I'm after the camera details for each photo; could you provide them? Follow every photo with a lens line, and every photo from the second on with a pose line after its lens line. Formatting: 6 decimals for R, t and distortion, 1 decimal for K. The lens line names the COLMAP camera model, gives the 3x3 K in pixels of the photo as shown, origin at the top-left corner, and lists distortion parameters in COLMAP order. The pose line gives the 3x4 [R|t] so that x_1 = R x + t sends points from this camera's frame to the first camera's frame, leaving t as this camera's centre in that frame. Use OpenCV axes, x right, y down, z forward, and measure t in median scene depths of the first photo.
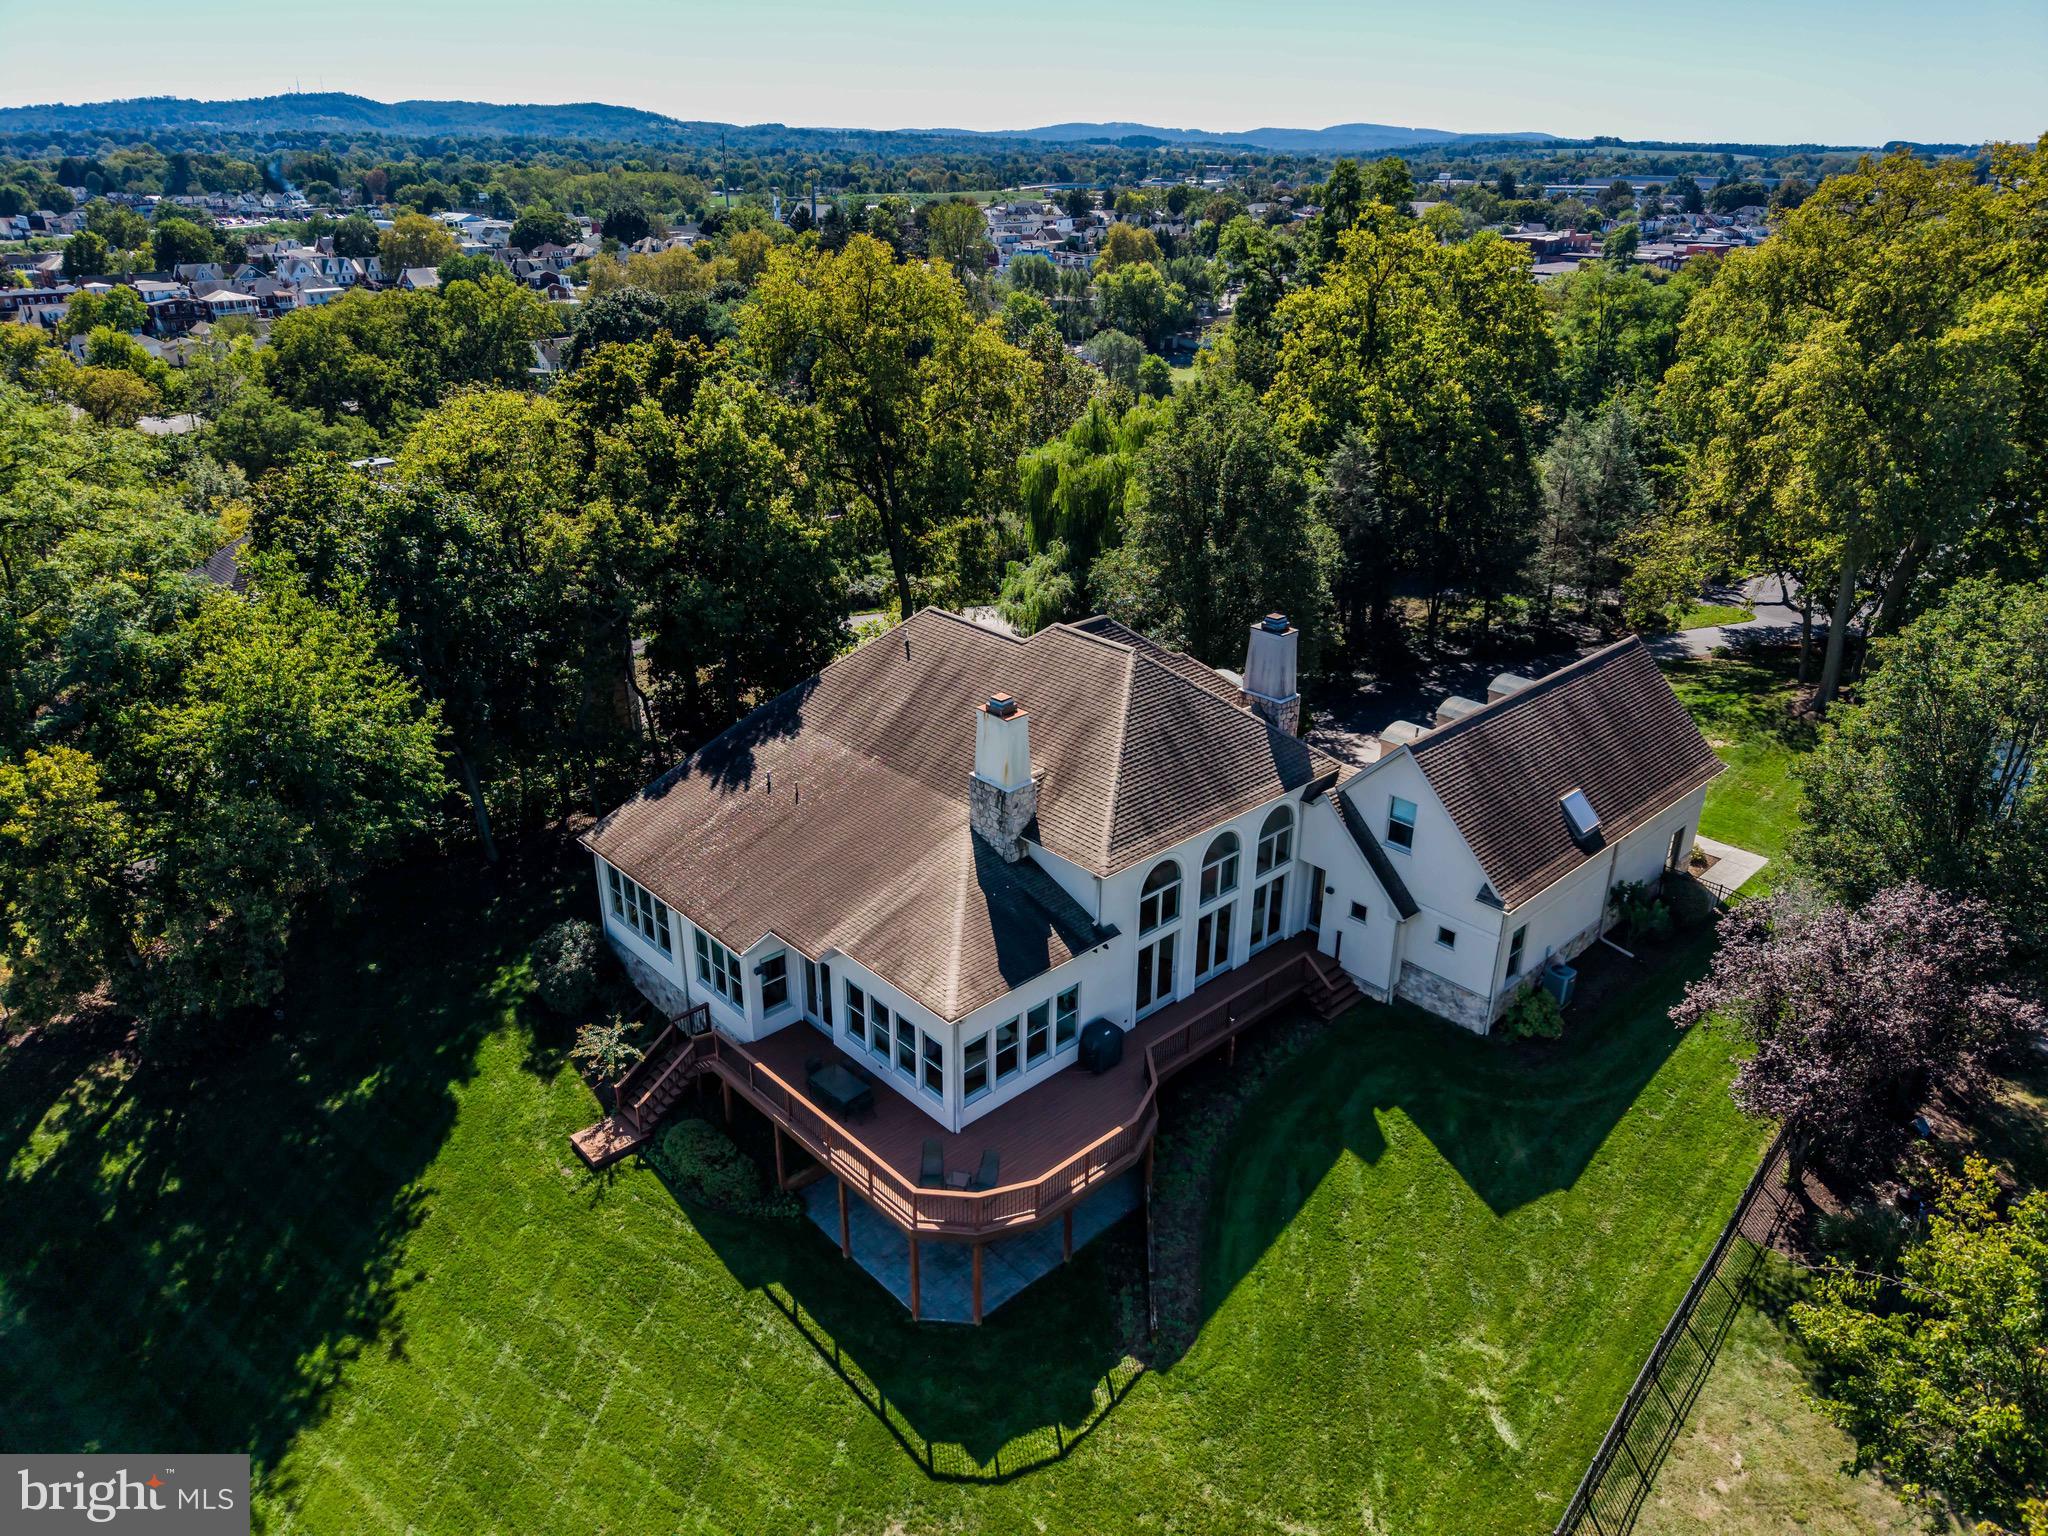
lens RADIAL K [[1371.9, 0, 1025.5], [0, 1371.9, 777.6], [0, 0, 1]] dist [0.011446, -0.003253]
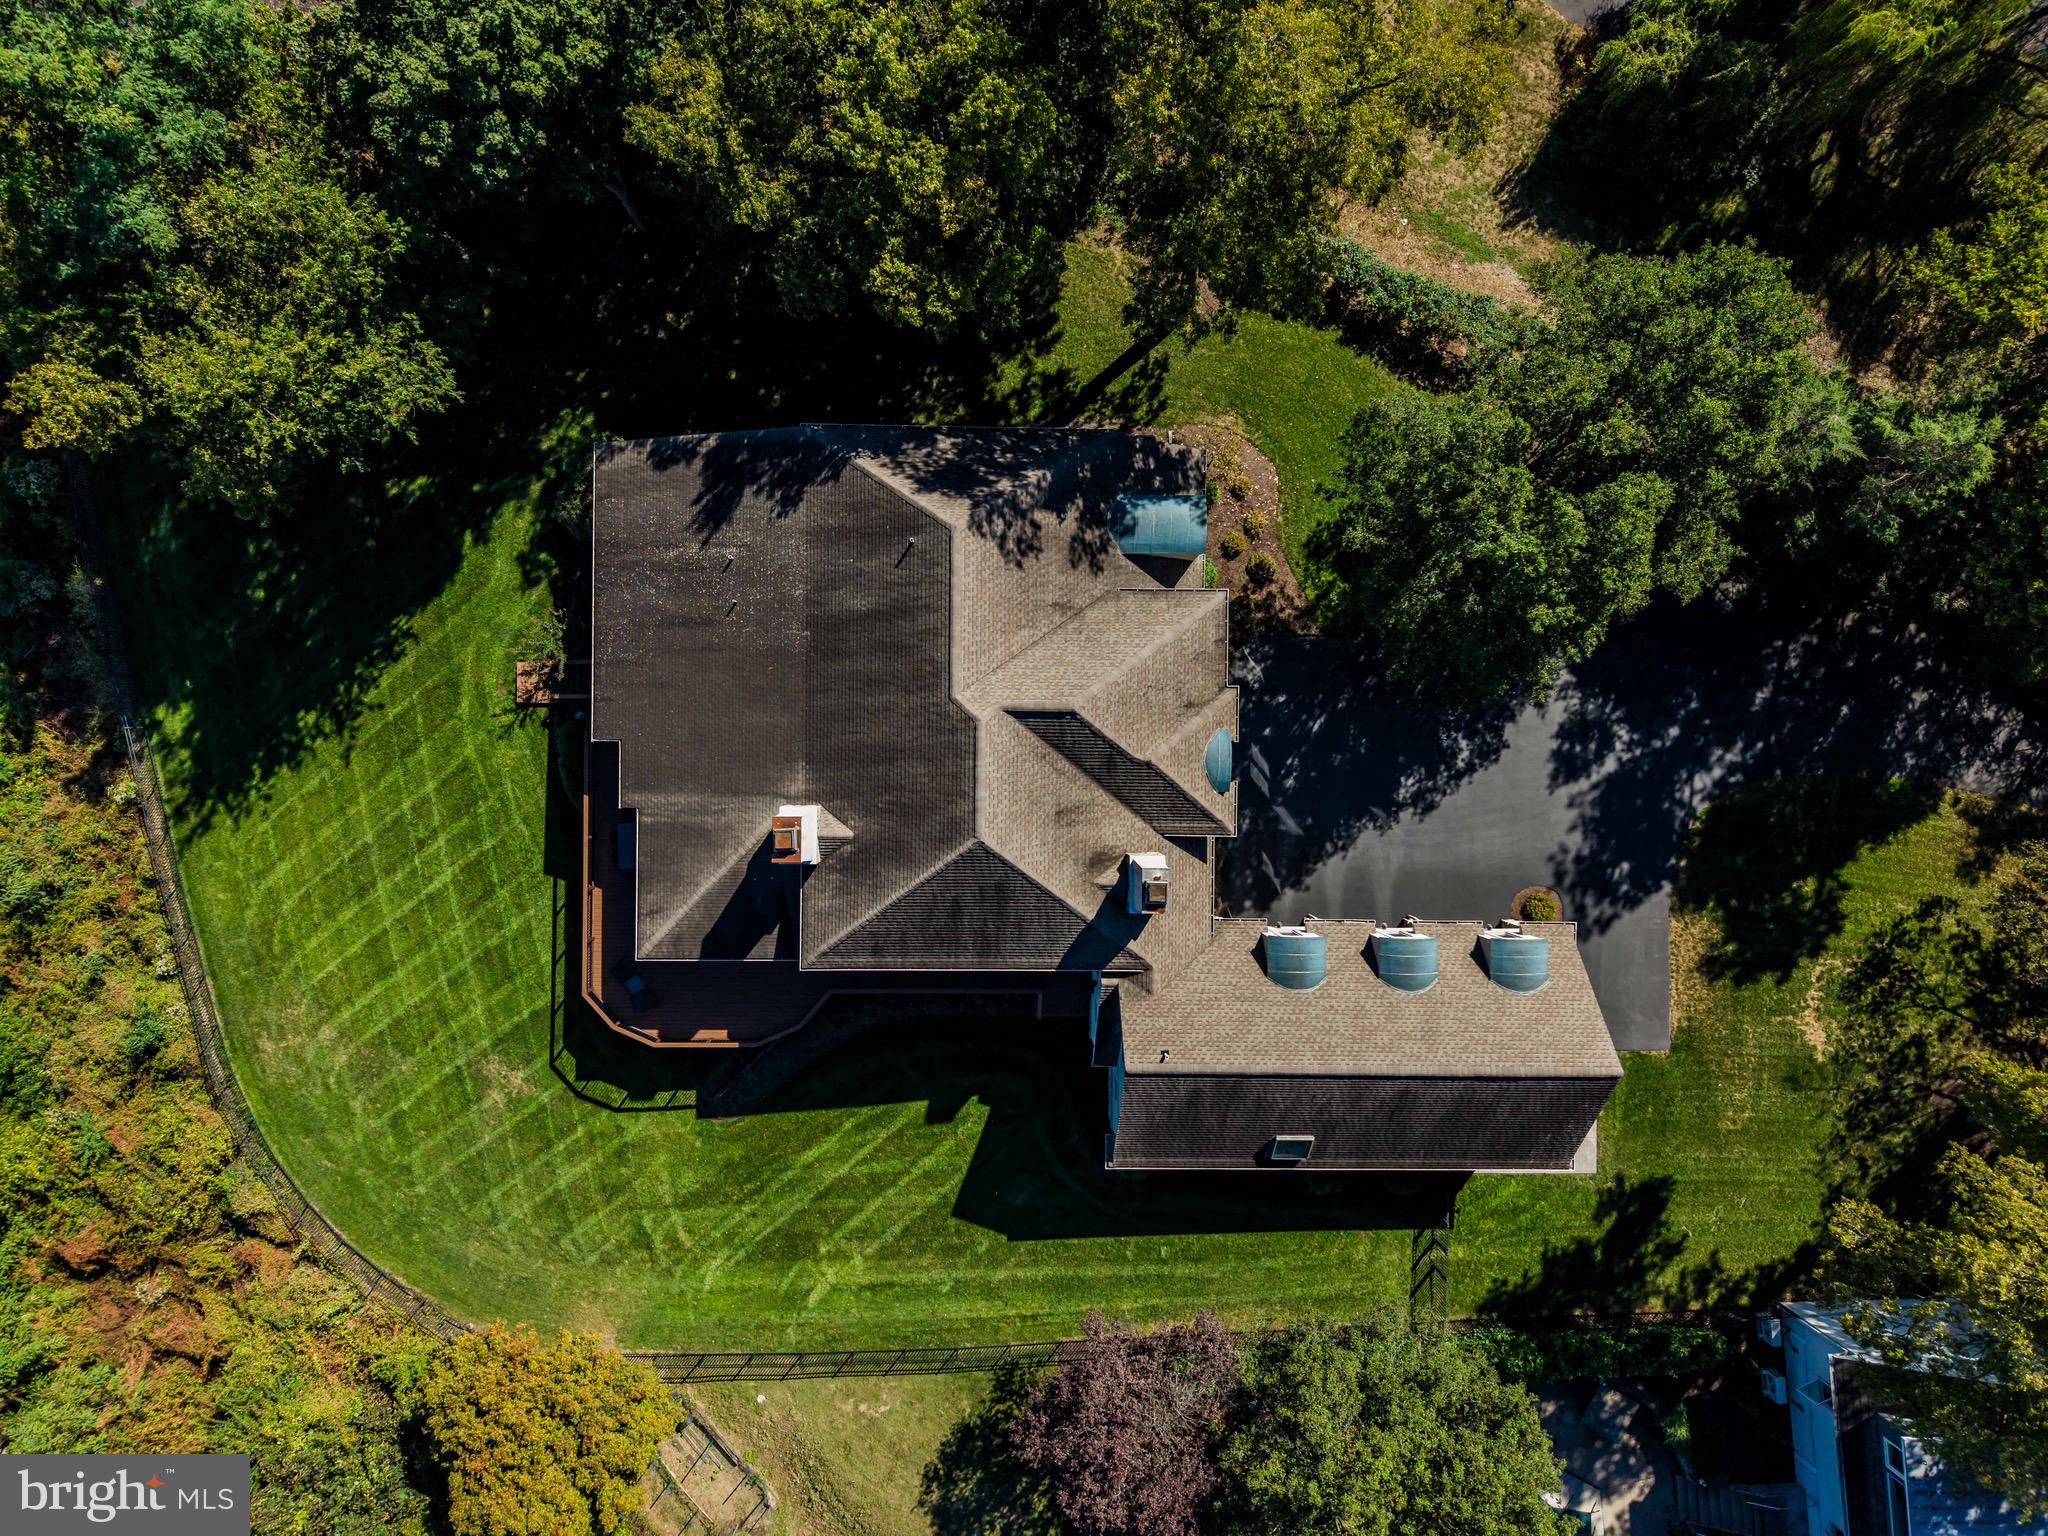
lens RADIAL K [[1349.9, 0, 1017.8], [0, 1349.9, 776.8], [0, 0, 1]] dist [0.015882, -0.001604]
pose [[0.724873, 0.688442, 0.024655, 0.043761], [-0.311203, 0.295322, 0.903293, -0.905124], [0.614583, -0.662445, 0.428316, 0.632086]]
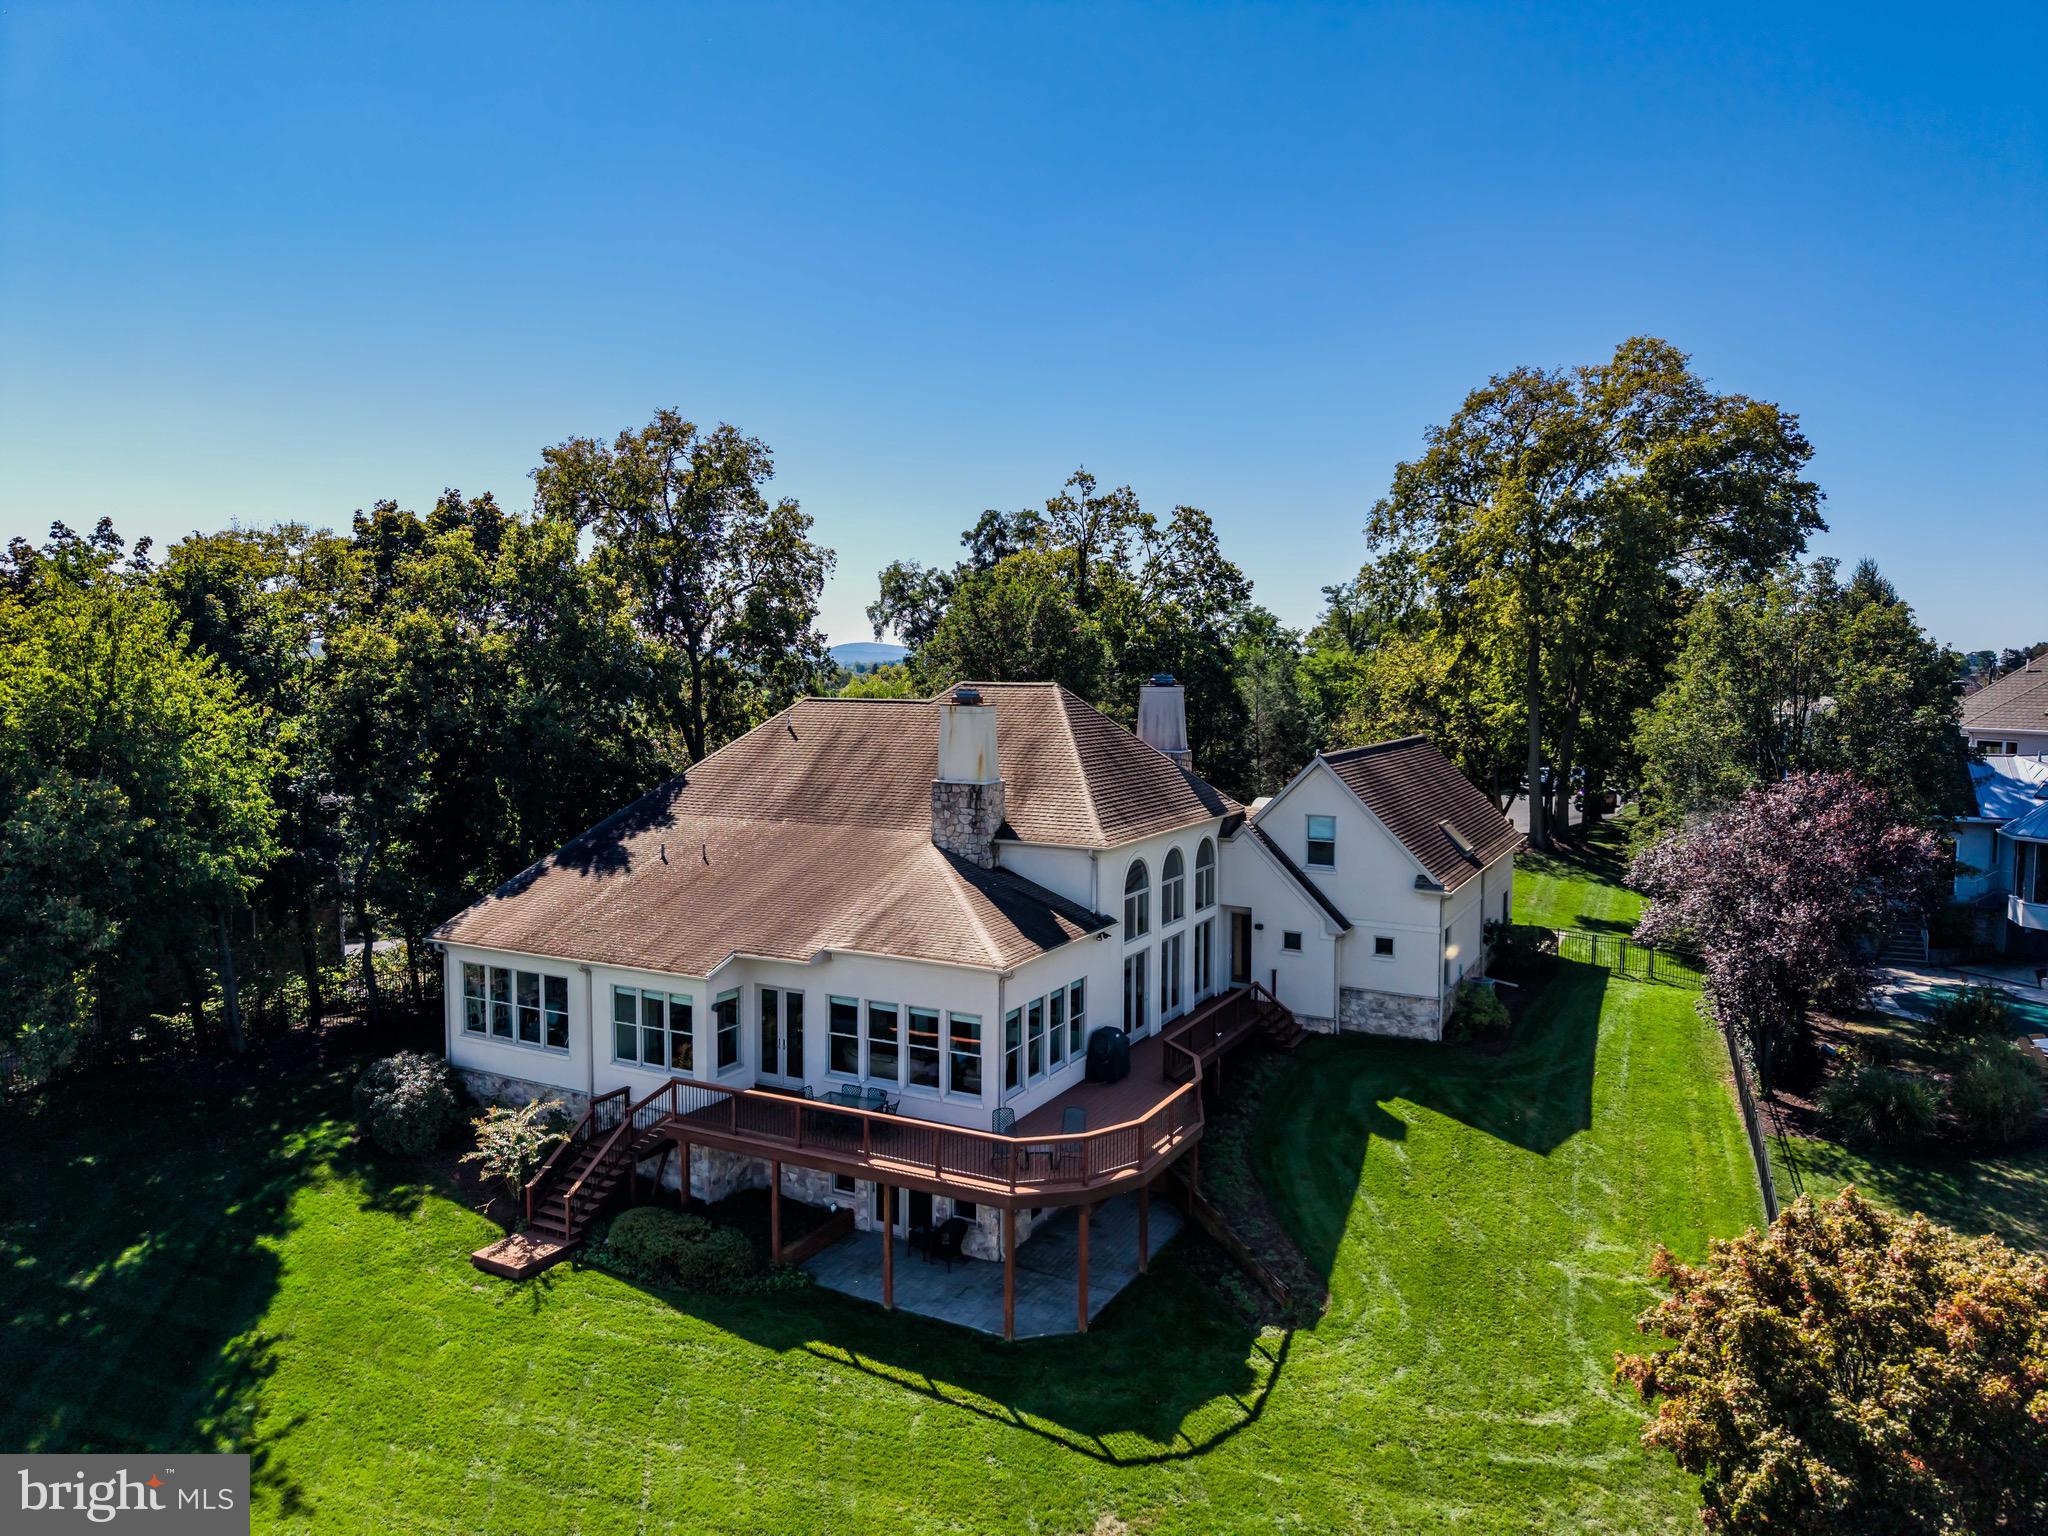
lens RADIAL K [[1381.4, 0, 1036.8], [0, 1381.4, 759.8], [0, 0, 1]] dist [0.029637, -0.046114]
pose [[0.942184, -0.024095, 0.334229, -0.265151], [0.139251, 0.935366, -0.325116, 0.276129], [-0.304793, 0.352860, 0.884642, 0.124044]]
